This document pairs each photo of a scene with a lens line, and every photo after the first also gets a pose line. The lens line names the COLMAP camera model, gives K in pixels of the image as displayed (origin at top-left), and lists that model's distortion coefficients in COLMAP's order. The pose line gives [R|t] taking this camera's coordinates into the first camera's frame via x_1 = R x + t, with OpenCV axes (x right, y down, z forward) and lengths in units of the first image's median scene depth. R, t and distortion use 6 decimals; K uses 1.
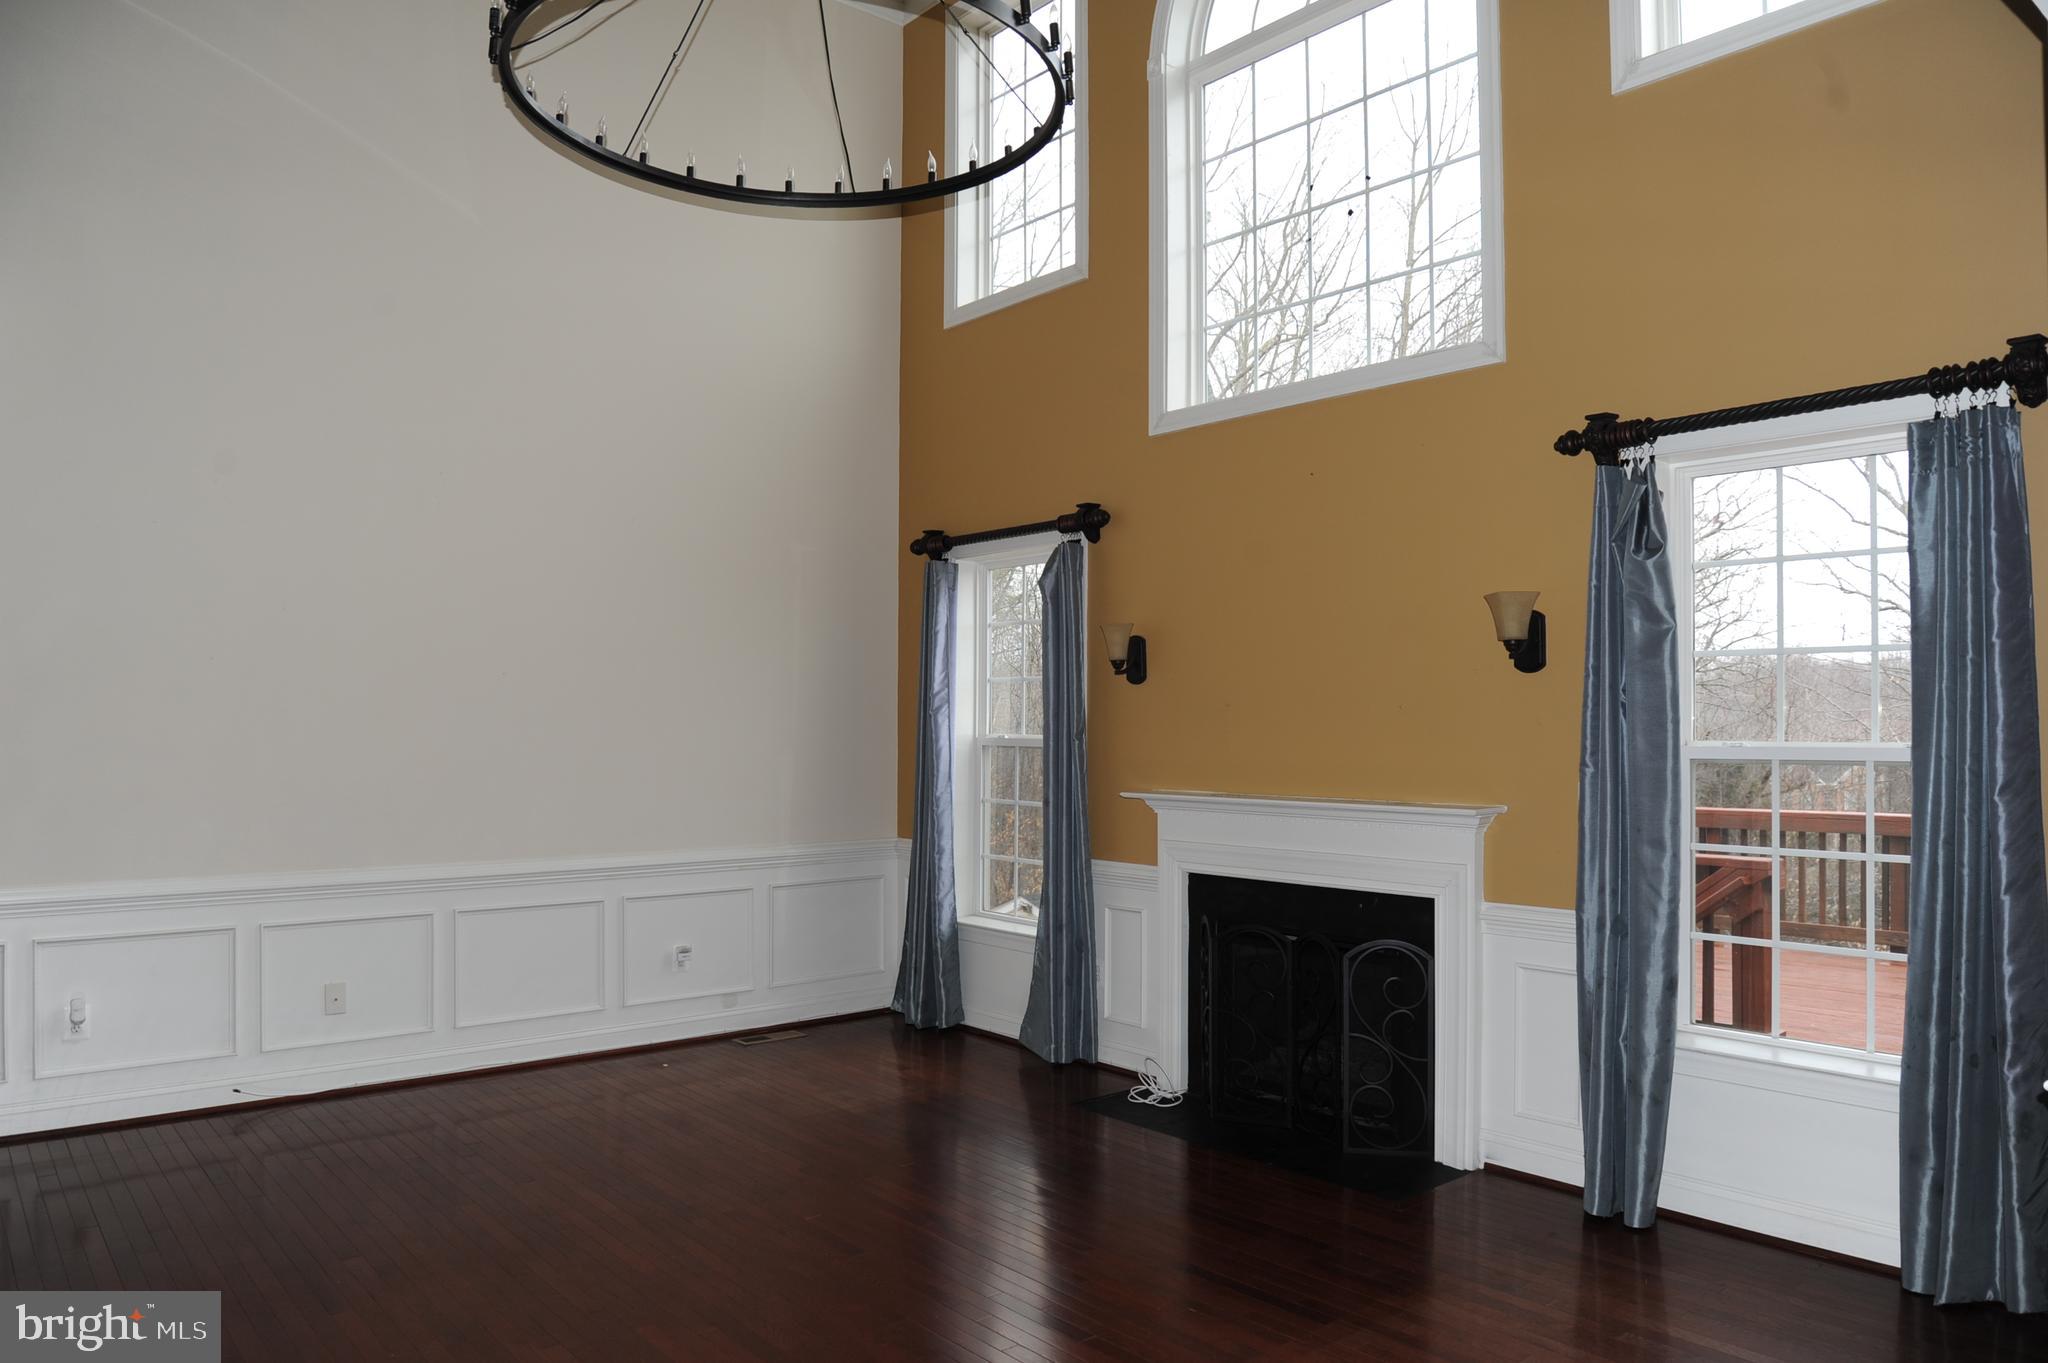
lens RADIAL K [[1418.1, 0, 1016.3], [0, 1418.1, 717.3], [0, 0, 1]] dist [-0.080301, 0.034975]
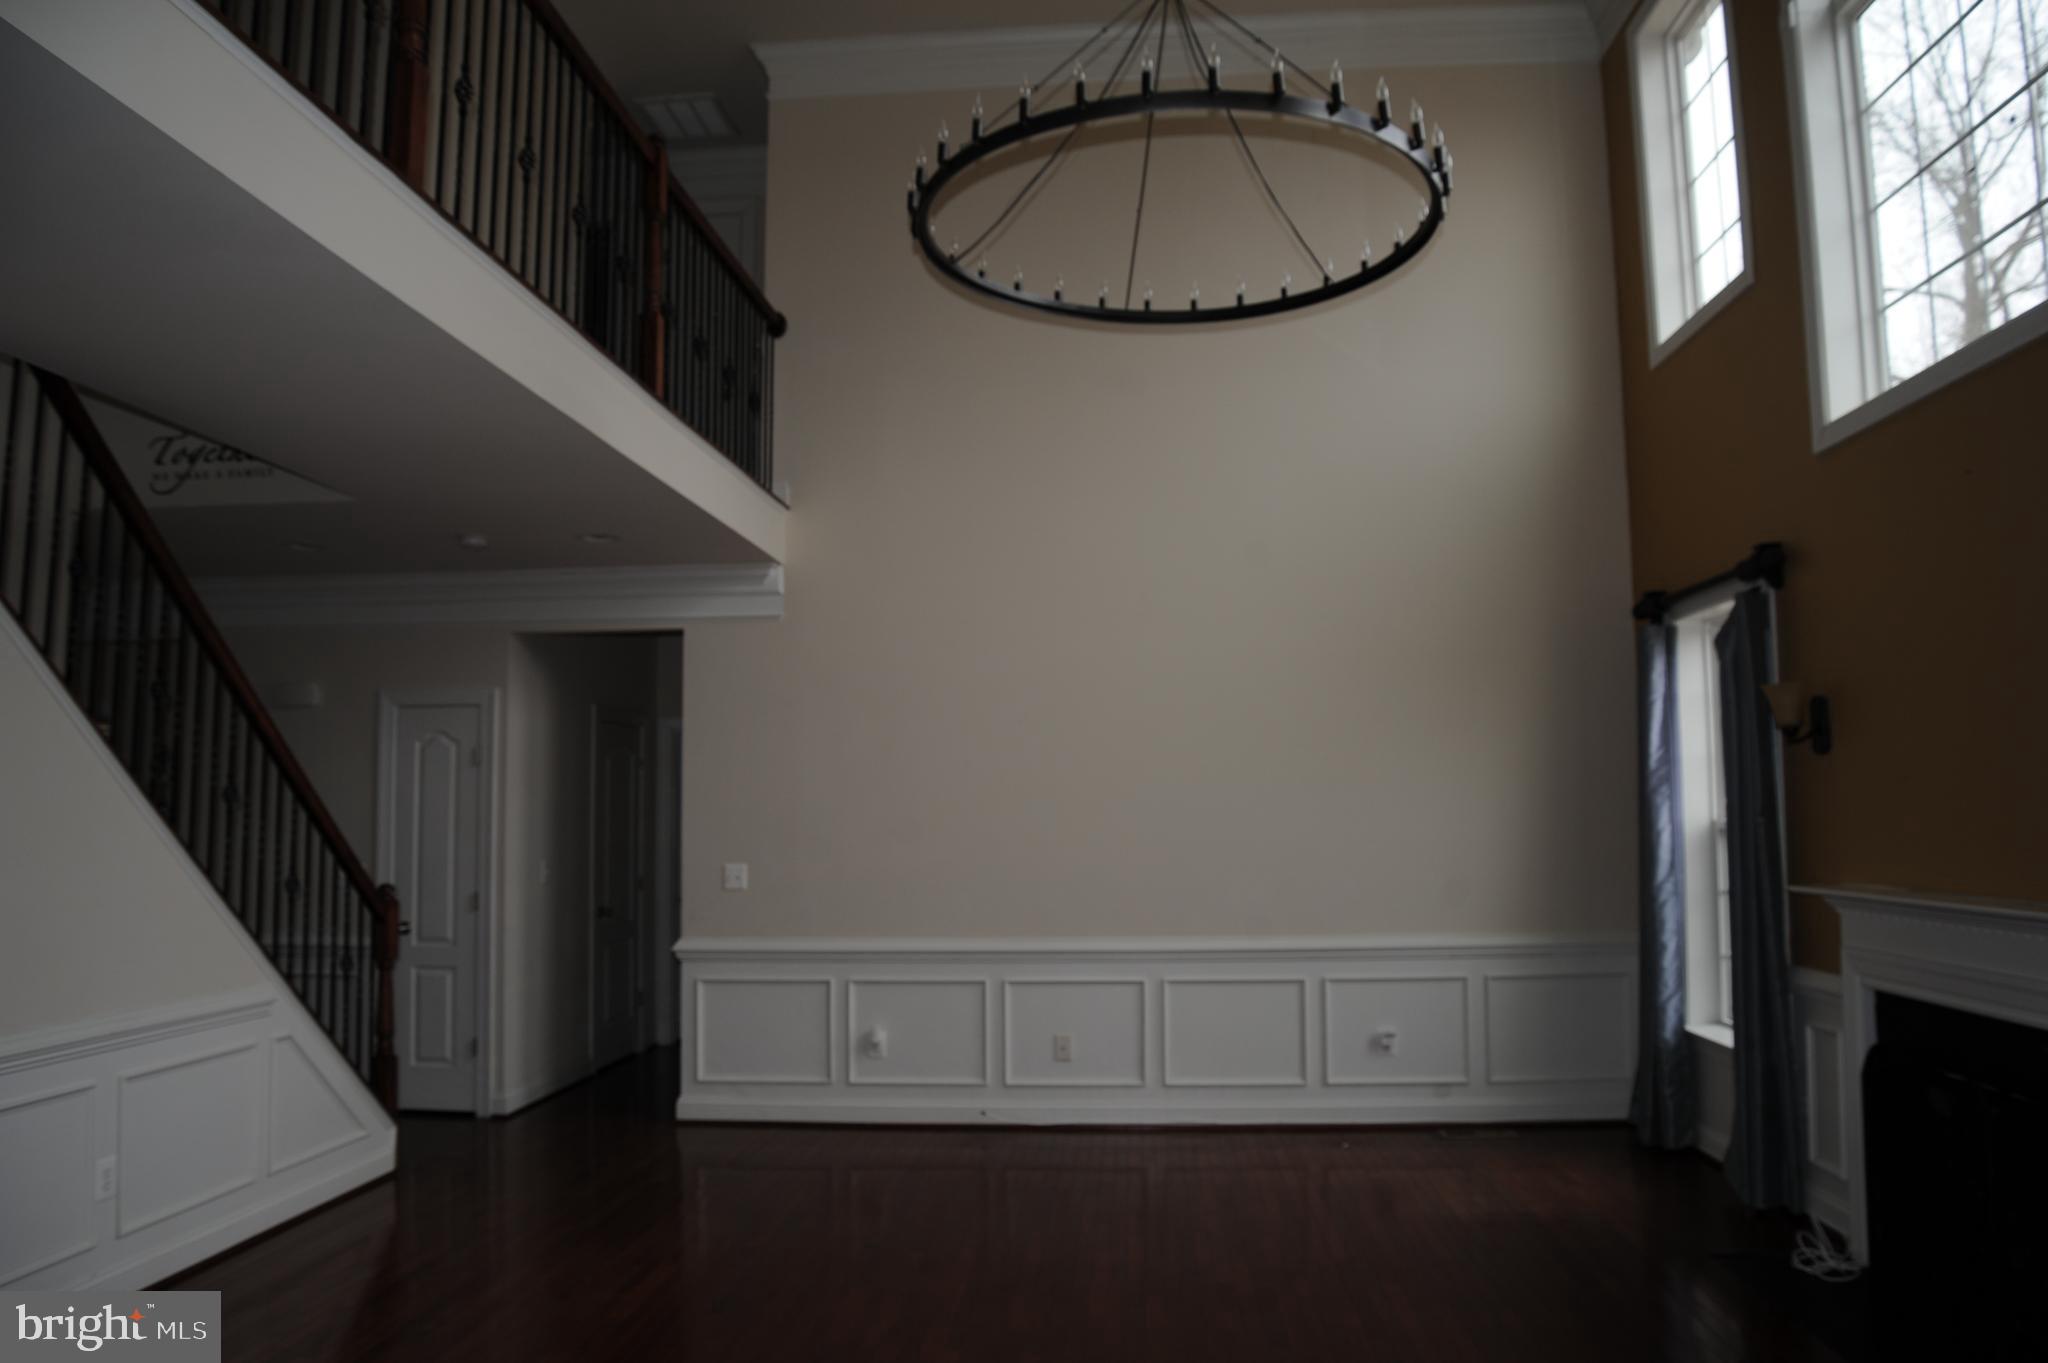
lens RADIAL K [[1390.8, 0, 1021.2], [0, 1390.8, 714.4], [0, 0, 1]] dist [-0.096924, 0.039653]
pose [[0.713101, -0.060564, -0.698440, 0.335515], [0.018285, 0.997529, -0.067830, -0.001976], [0.700823, 0.035599, 0.712446, 0.128150]]
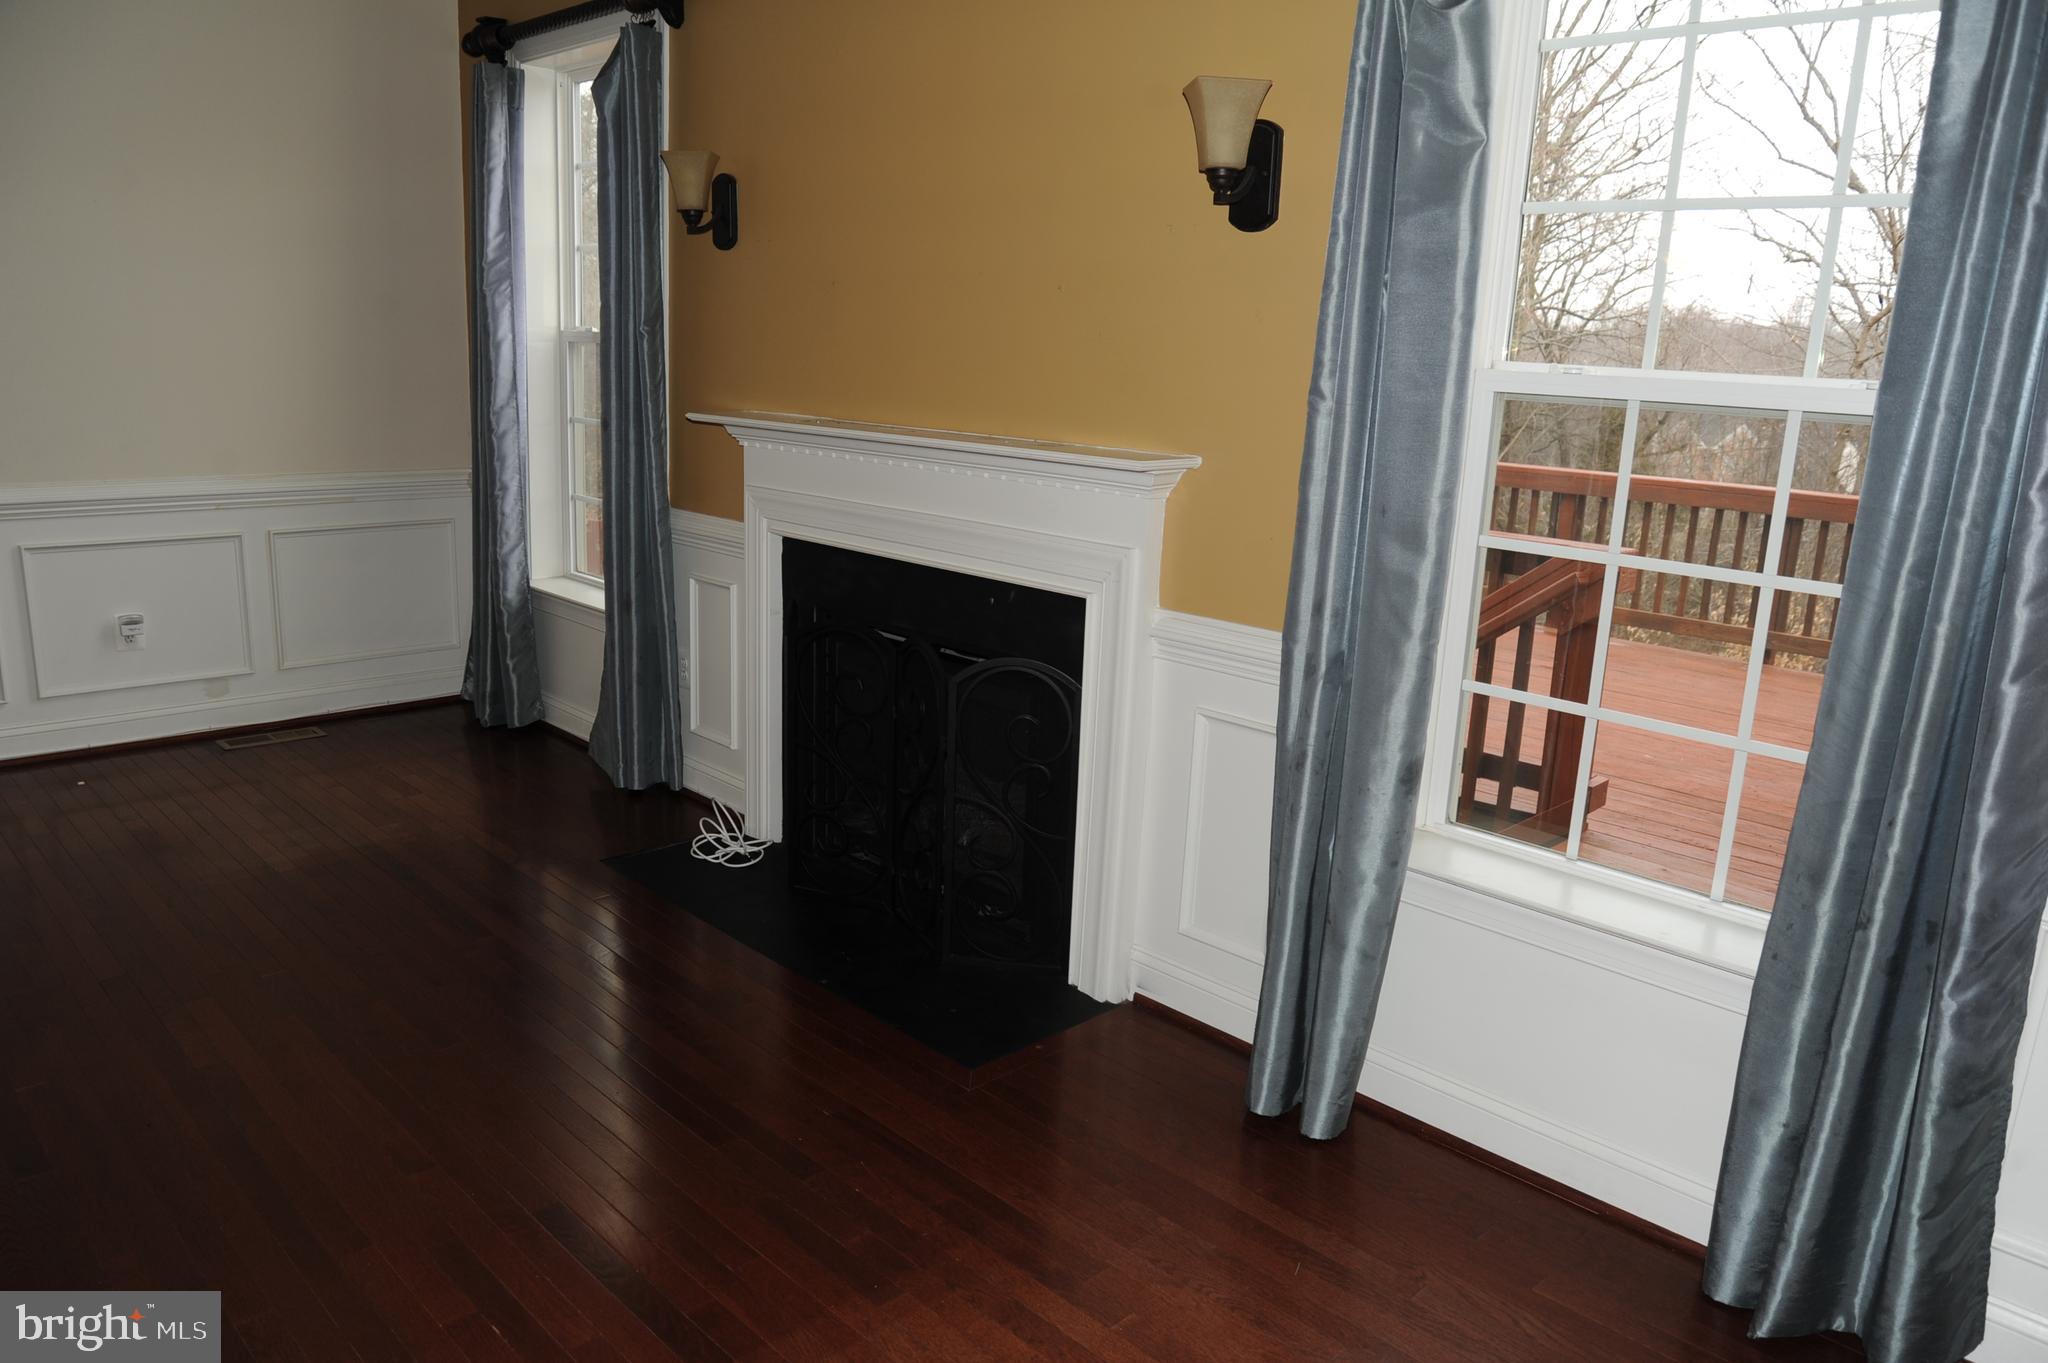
lens RADIAL K [[1418.1, 0, 1016.3], [0, 1418.1, 717.3], [0, 0, 1]] dist [-0.080301, 0.034975]
pose [[0.996464, 0.022881, 0.080847, 0.192117], [-0.042934, 0.965766, 0.255839, 0.016022], [-0.072225, -0.258405, 0.963333, 0.332141]]
